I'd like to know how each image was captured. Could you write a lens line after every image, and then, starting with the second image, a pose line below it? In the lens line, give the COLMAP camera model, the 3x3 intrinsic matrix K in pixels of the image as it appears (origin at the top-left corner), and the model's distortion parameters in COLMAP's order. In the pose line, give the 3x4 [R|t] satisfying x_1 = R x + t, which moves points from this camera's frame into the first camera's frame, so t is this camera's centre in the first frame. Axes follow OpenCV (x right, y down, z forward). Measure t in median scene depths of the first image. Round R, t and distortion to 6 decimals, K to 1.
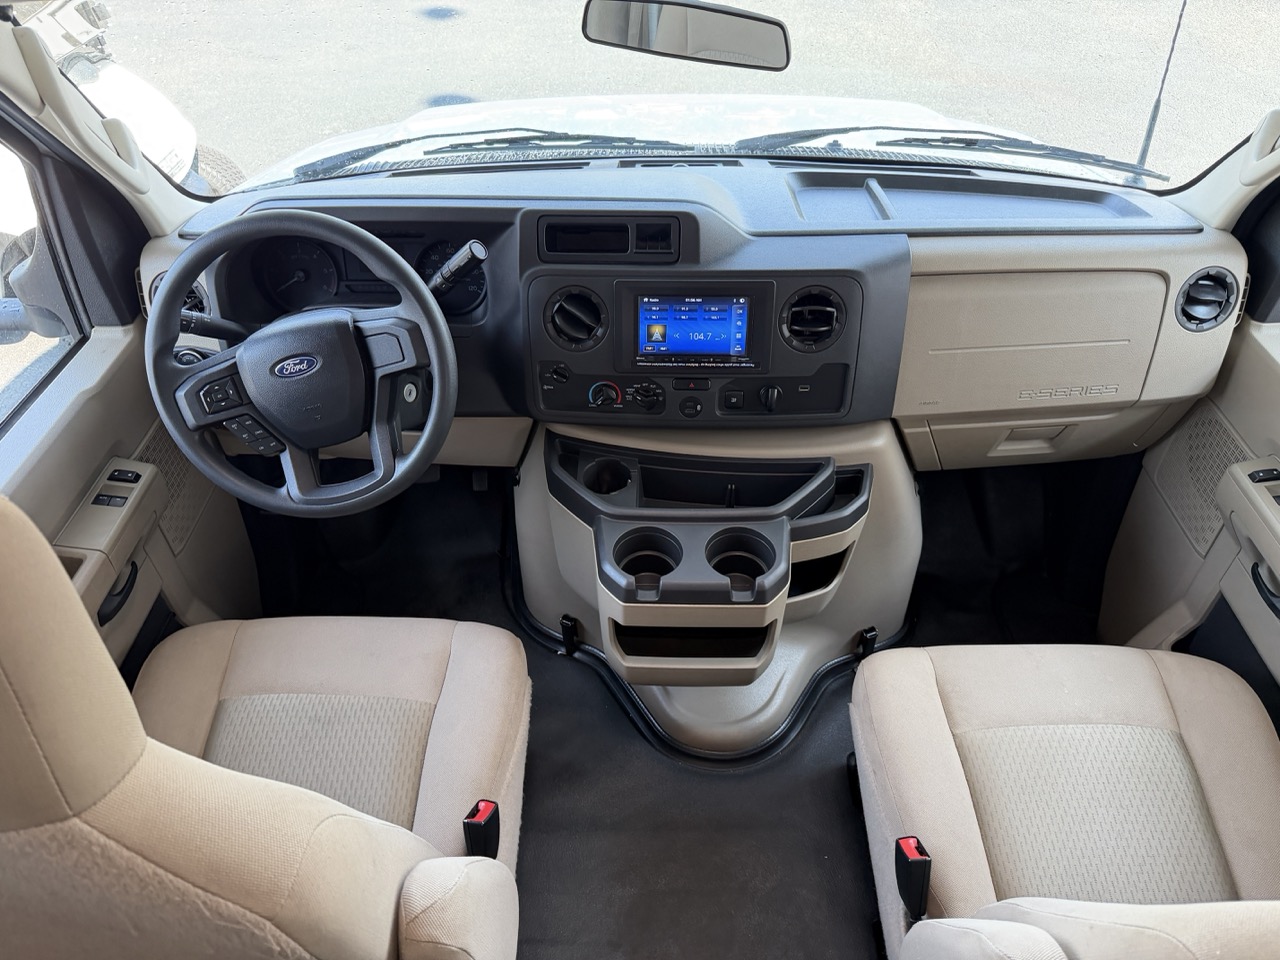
lens RADIAL K [[902.1, 0, 631.4], [0, 902.1, 476.5], [0, 0, 1]] dist [0.067699, -0.084545]
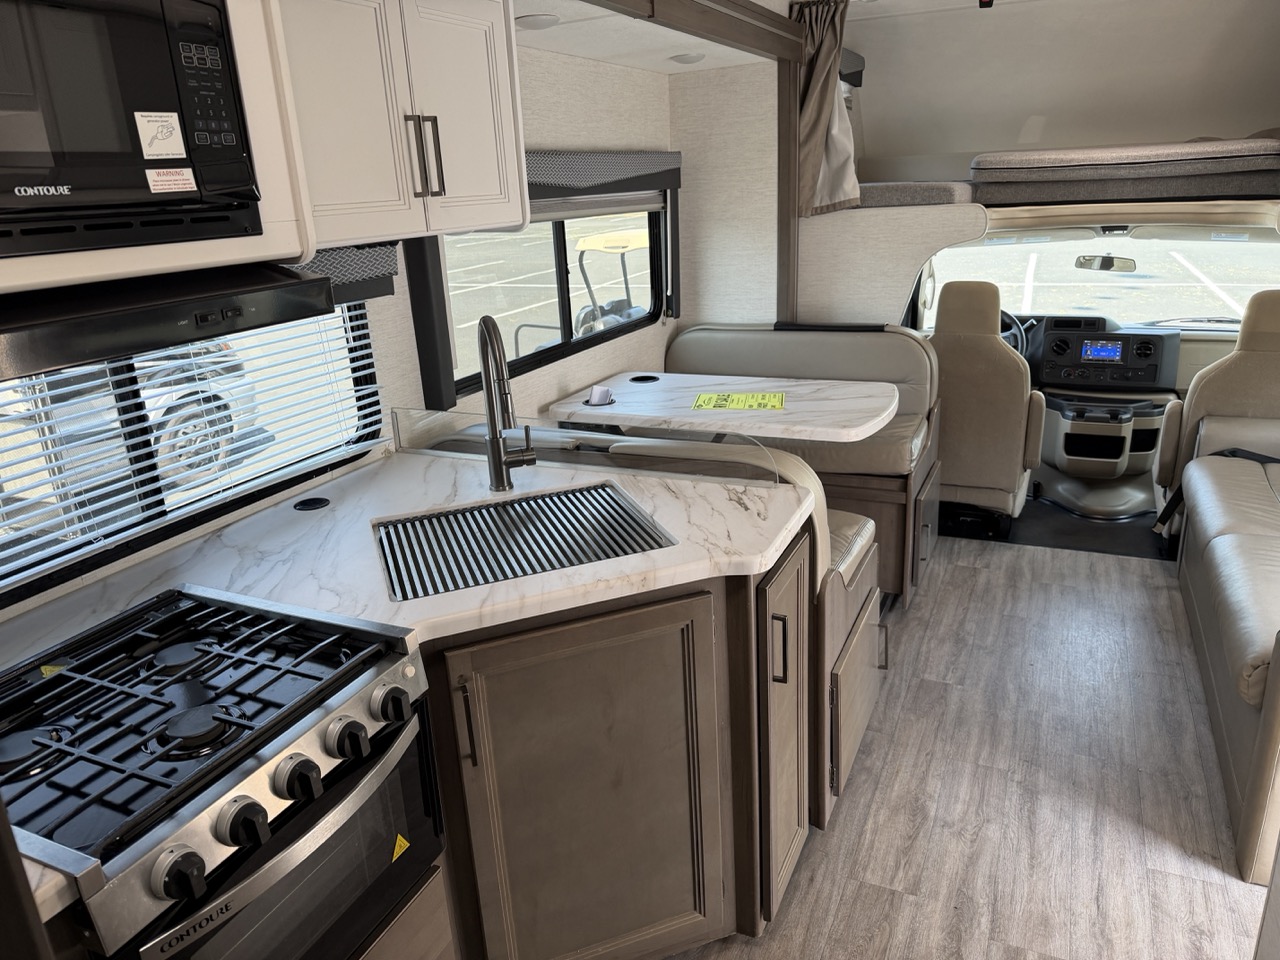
lens RADIAL K [[902.1, 0, 640.3], [0, 902.1, 489.8], [0, 0, 1]] dist [0.067699, -0.084545]
pose [[0.917186, 0.101040, -0.385435, -0.131327], [-0.239769, 0.912537, -0.331340, 1.711574], [0.318245, 0.396316, 0.861193, -2.055099]]
